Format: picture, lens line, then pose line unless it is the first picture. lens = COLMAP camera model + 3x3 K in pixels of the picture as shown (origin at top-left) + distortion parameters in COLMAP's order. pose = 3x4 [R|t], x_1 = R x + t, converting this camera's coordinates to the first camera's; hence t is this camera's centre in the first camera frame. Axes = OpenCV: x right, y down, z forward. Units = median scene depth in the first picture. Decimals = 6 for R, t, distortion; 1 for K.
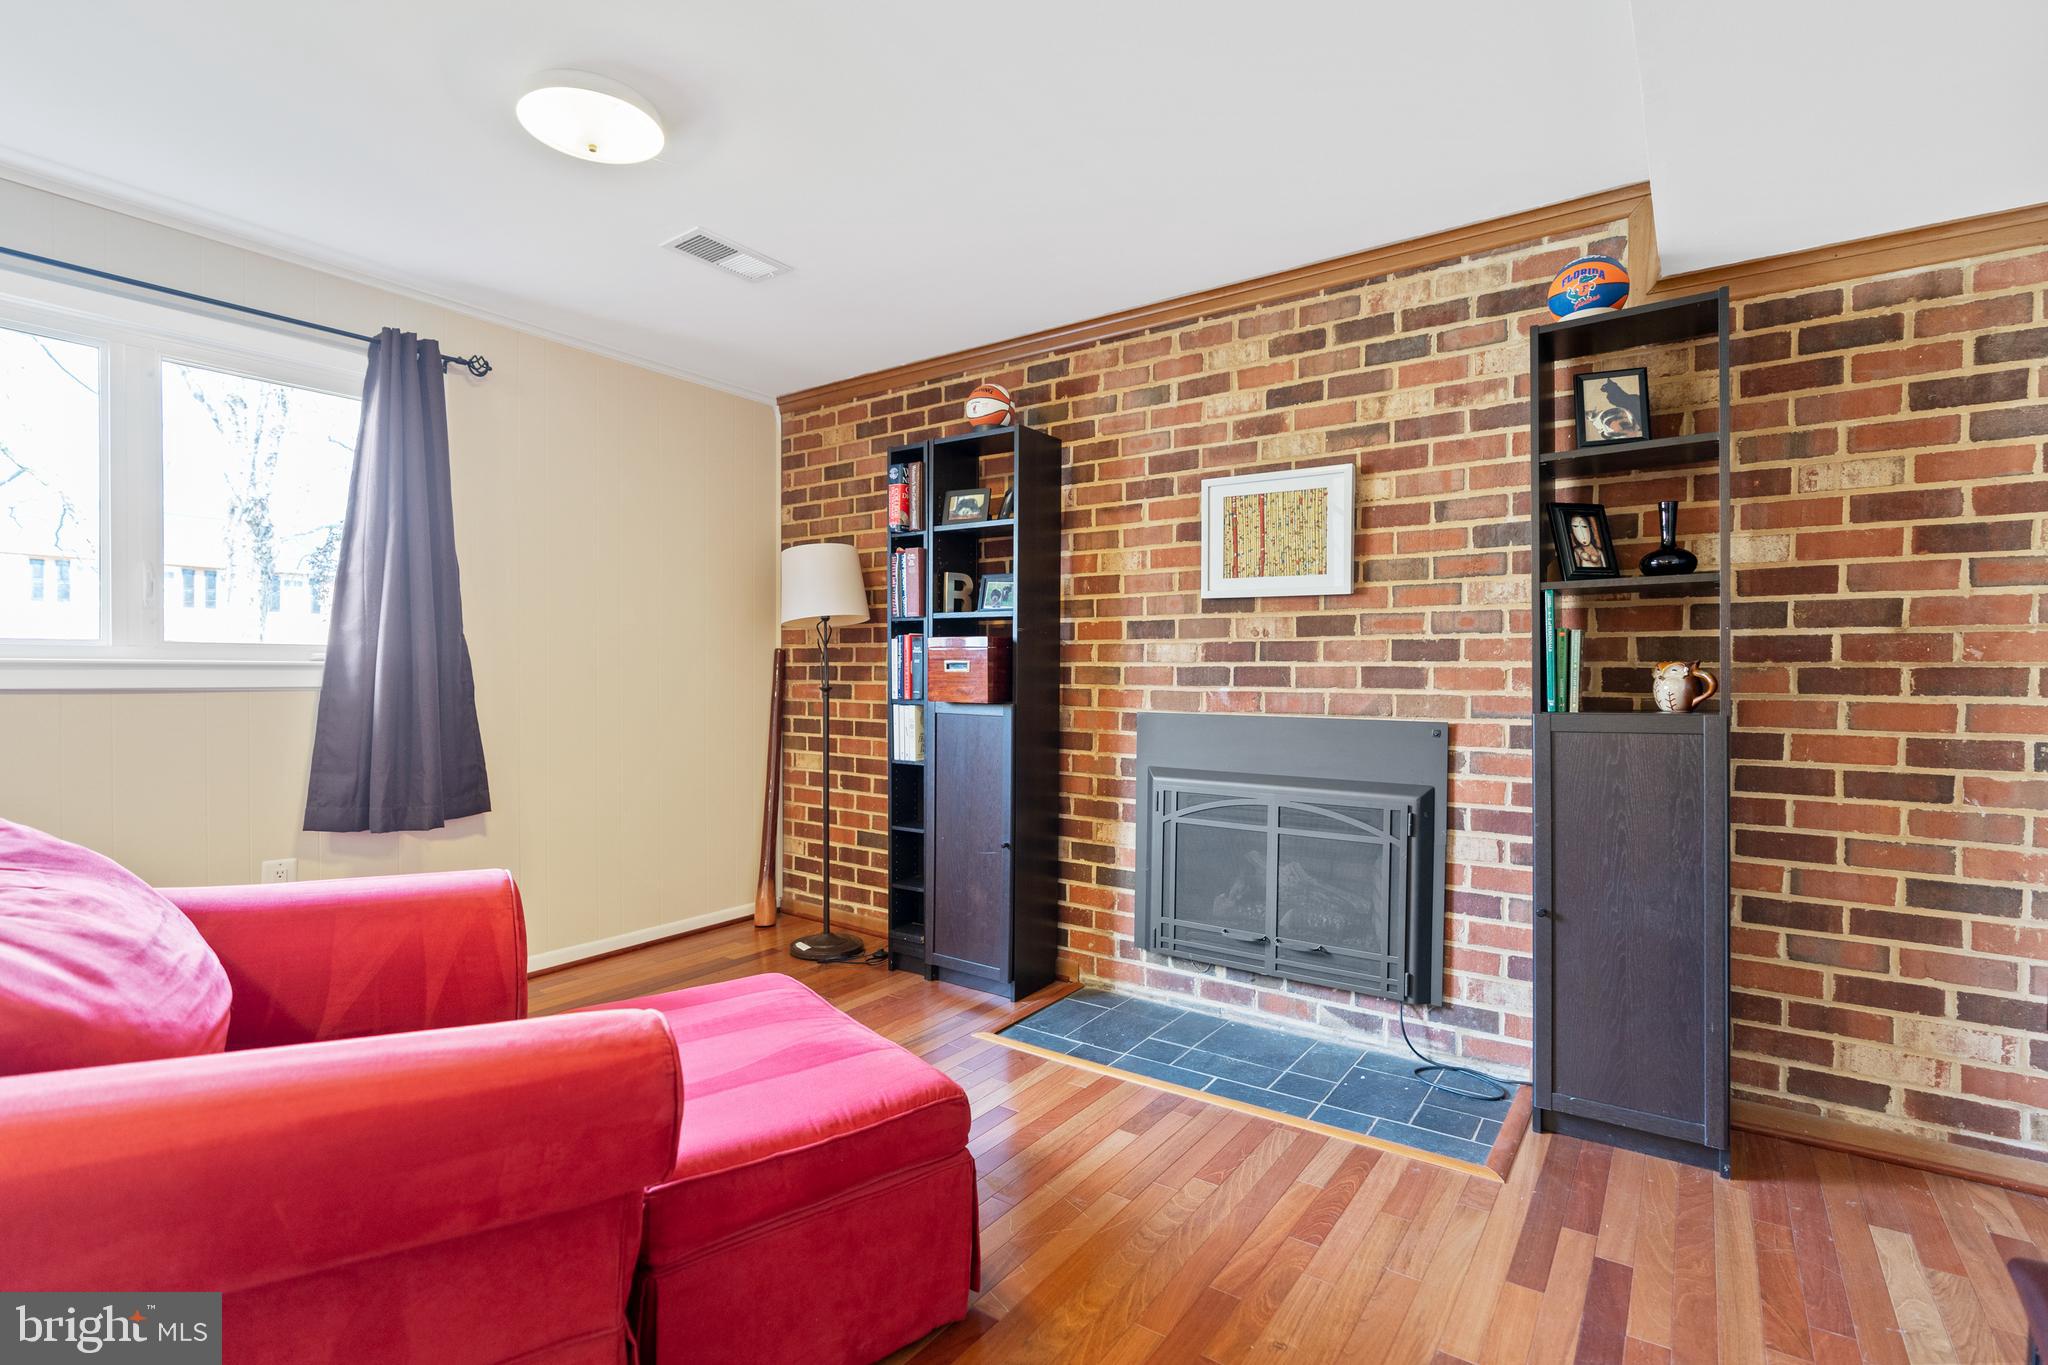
lens RADIAL K [[934.0, 0, 1021.2], [0, 934.0, 689.5], [0, 0, 1]] dist [-0.008305, 0.002843]
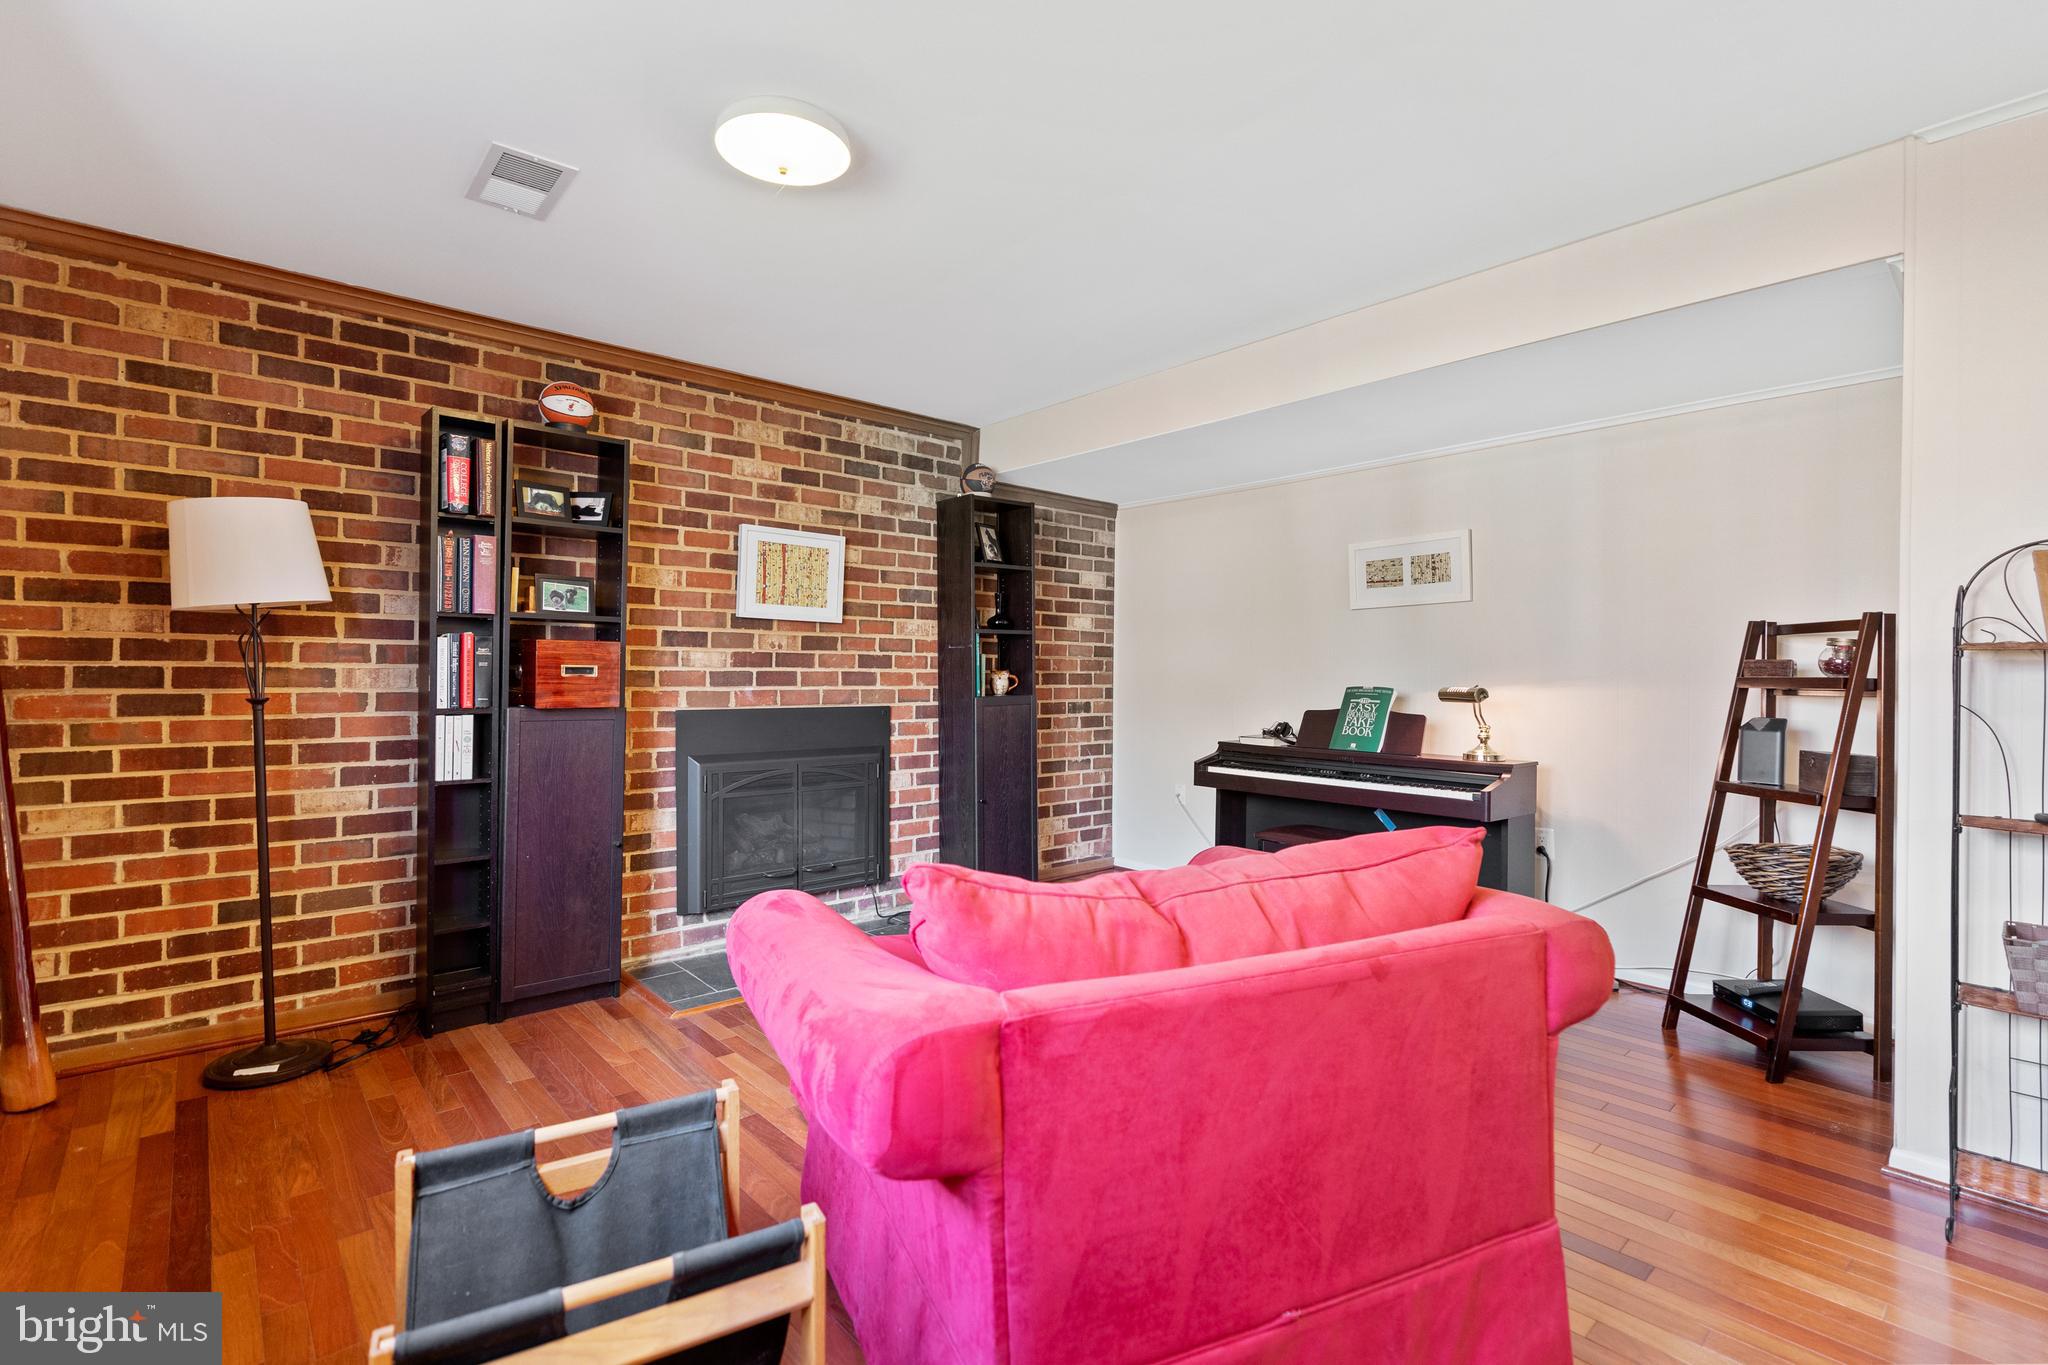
lens RADIAL K [[934.0, 0, 1005.8], [0, 934.0, 673.0], [0, 0, 1]] dist [-0.008305, 0.002843]
pose [[0.240218, -0.004041, 0.970710, -0.947046], [0.012869, 0.999917, 0.000978, -0.018640], [-0.970634, 0.012257, 0.240250, 0.351108]]
